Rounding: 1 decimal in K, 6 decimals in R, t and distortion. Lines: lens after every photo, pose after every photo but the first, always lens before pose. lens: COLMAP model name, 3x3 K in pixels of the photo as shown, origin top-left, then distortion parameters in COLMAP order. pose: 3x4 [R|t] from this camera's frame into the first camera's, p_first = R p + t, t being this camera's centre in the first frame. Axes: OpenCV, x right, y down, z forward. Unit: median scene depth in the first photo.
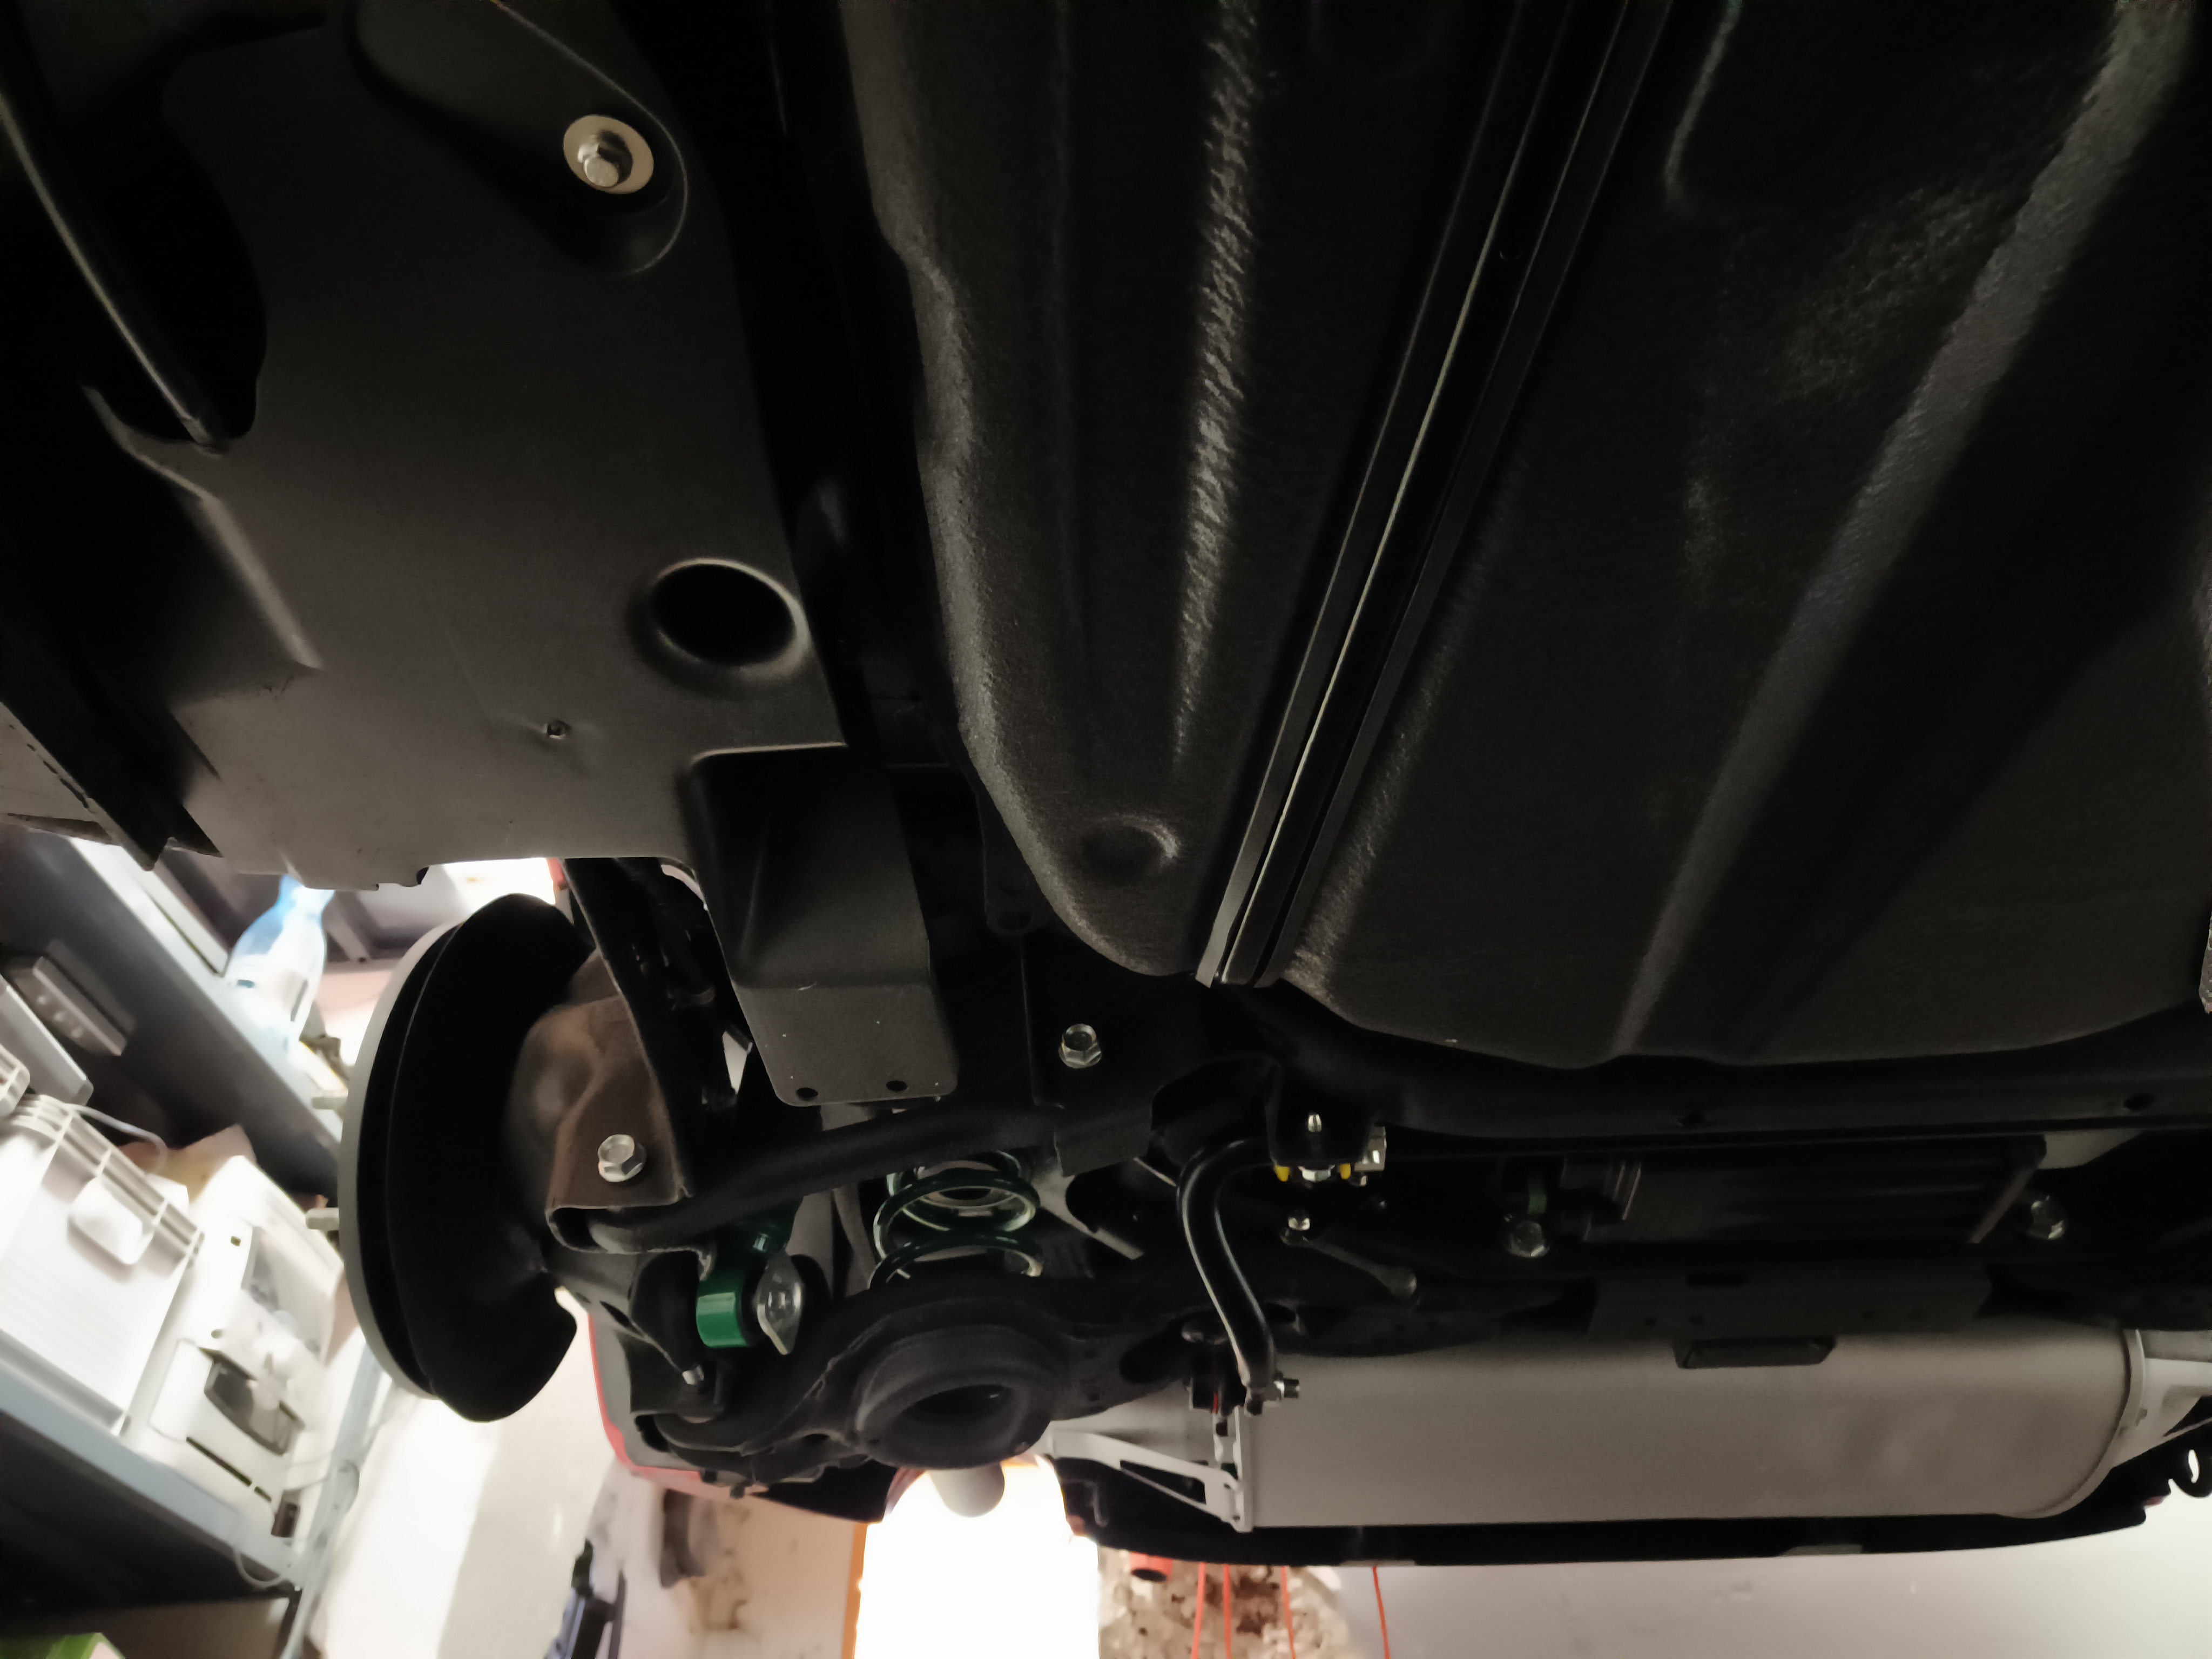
lens RADIAL K [[1523.9, 0, 1106.0], [0, 1523.9, 829.5], [0, 0, 1]] dist [0.003681, 0.003219]
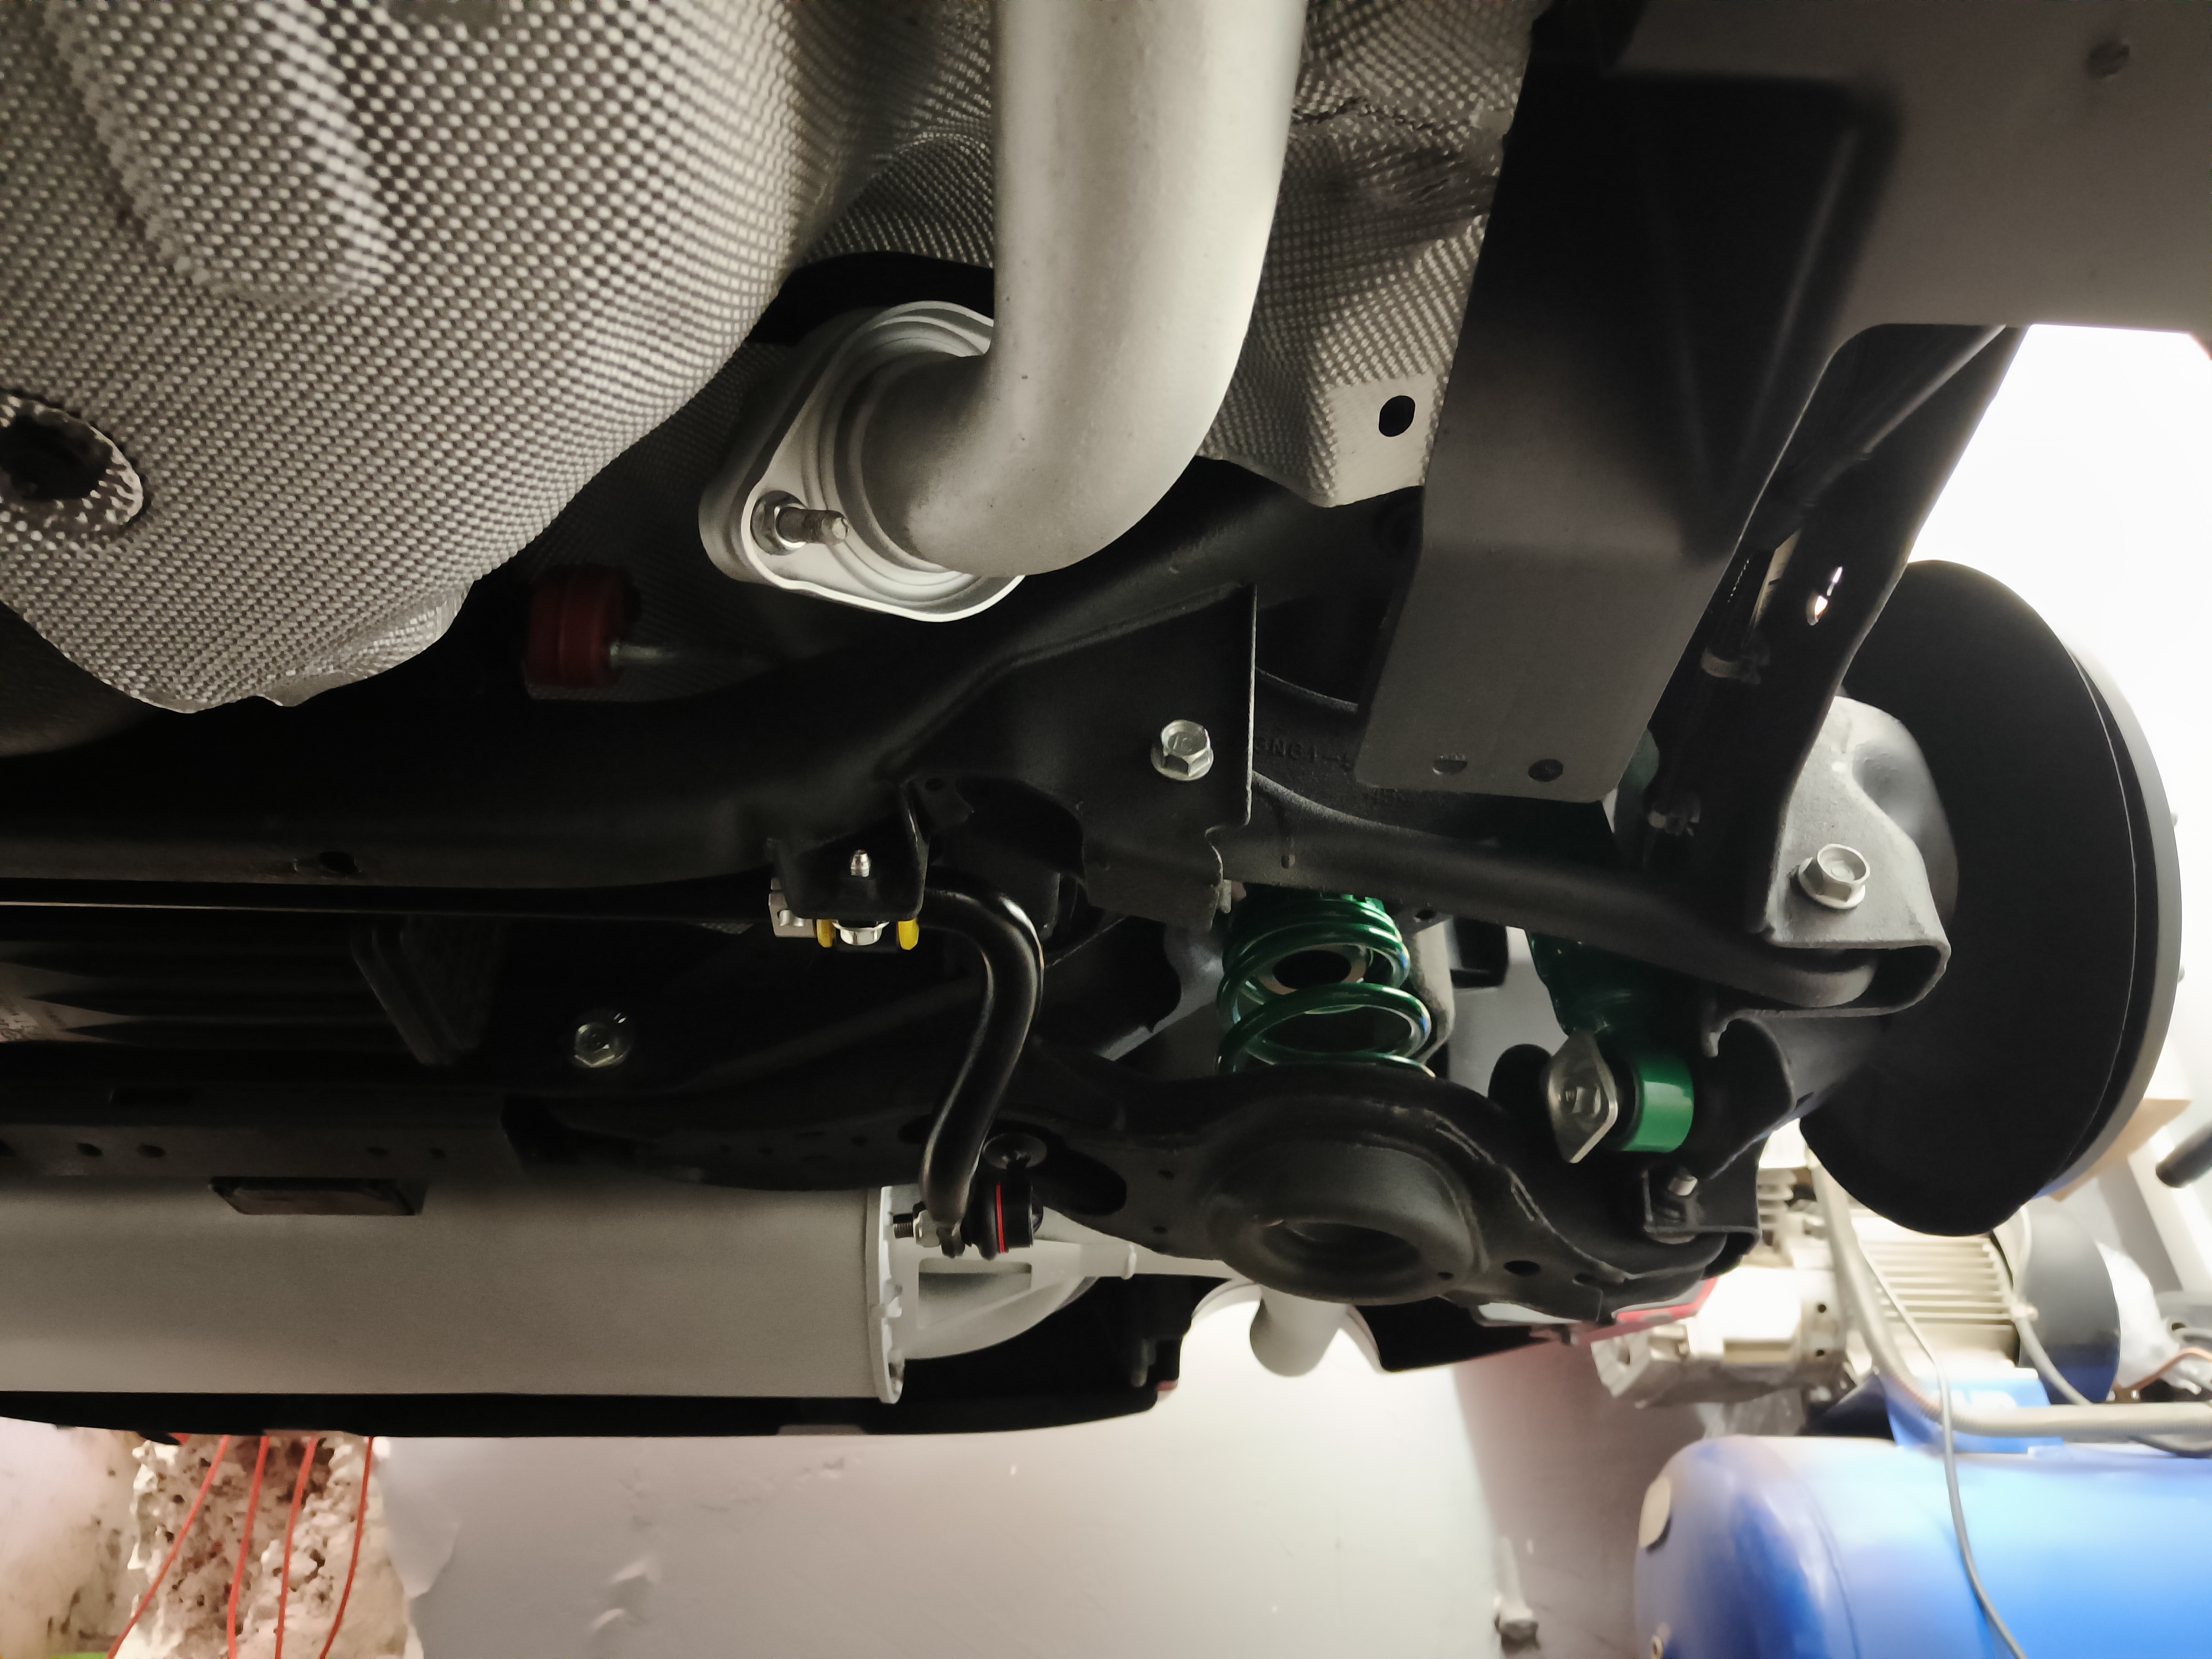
lens RADIAL K [[1525.7, 0, 1105.1], [0, 1525.7, 839.8], [0, 0, 1]] dist [-0.003681, 0.000657]
pose [[0.989049, 0.072953, 0.128298, 0.466435], [-0.083702, 0.993235, 0.080484, 0.039170], [-0.121558, -0.090341, 0.988464, 0.118183]]
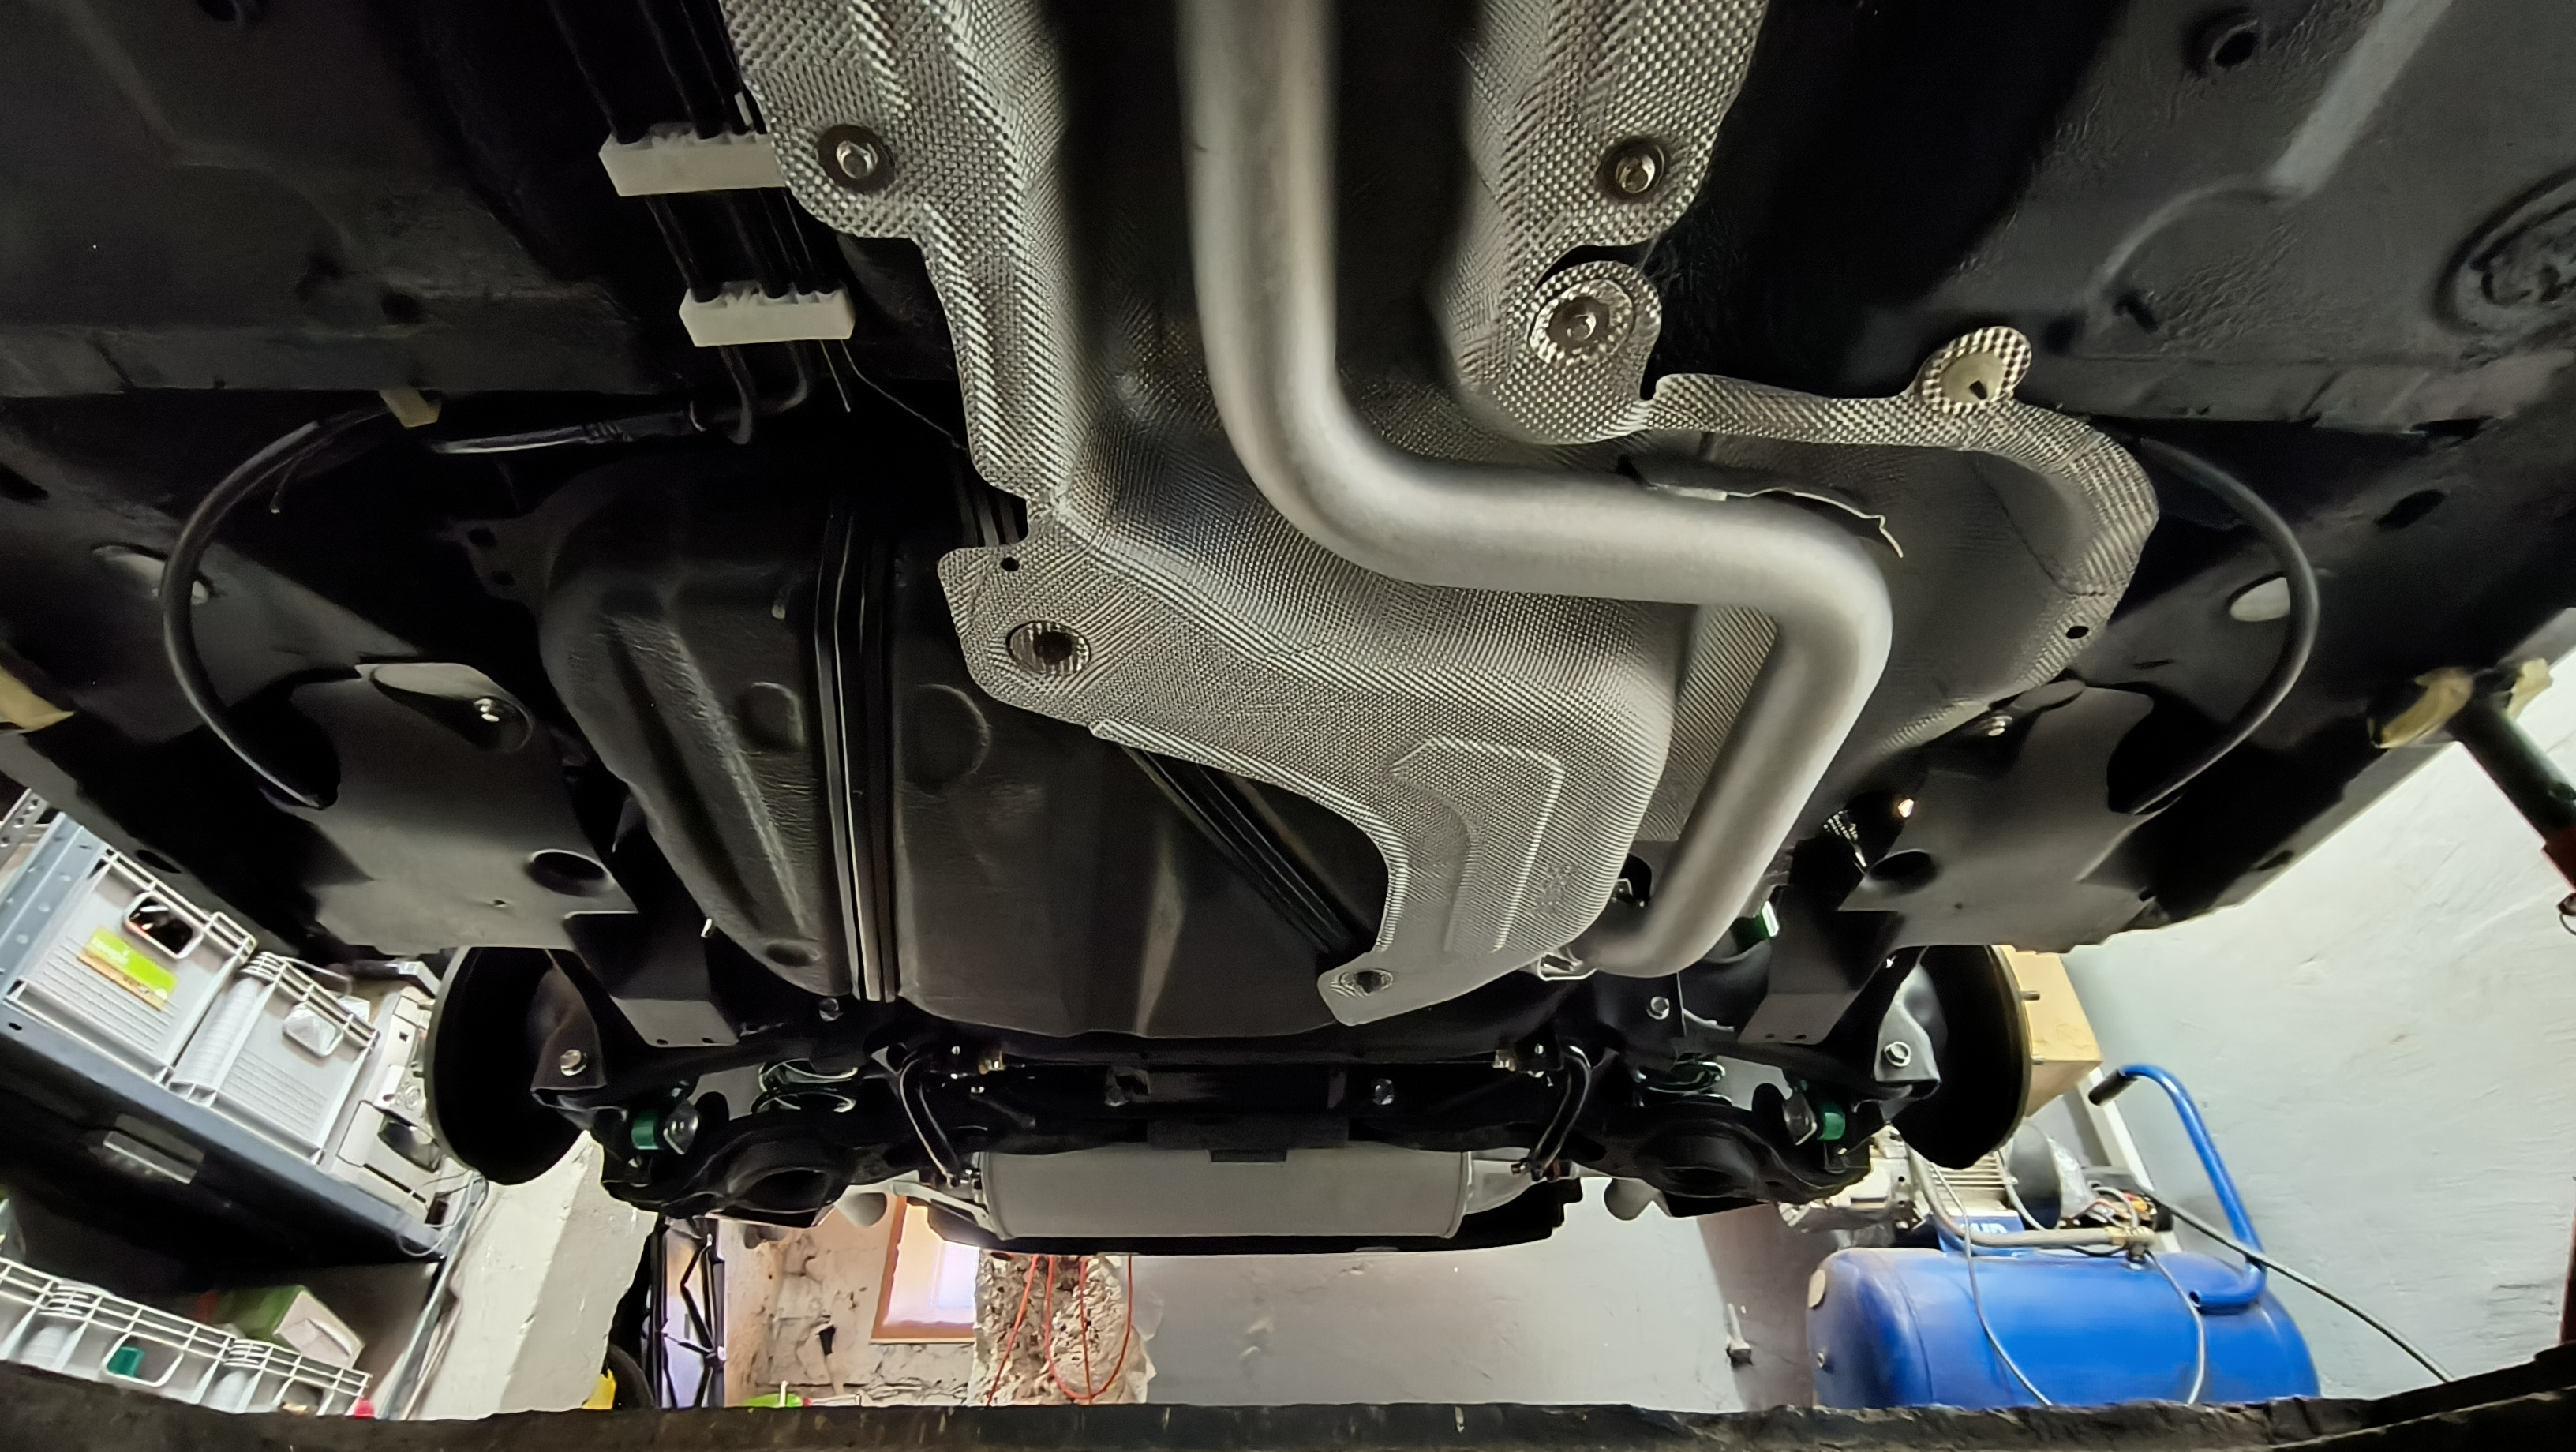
lens RADIAL K [[1177.5, 0, 1299.3], [0, 1177.5, 740.6], [0, 0, 1]] dist [-0.000638, -0.000044]
pose [[0.993388, 0.055795, 0.100334, 0.204603], [-0.061543, 0.996581, 0.055128, -0.159773], [-0.096915, -0.060939, 0.993425, -0.263460]]
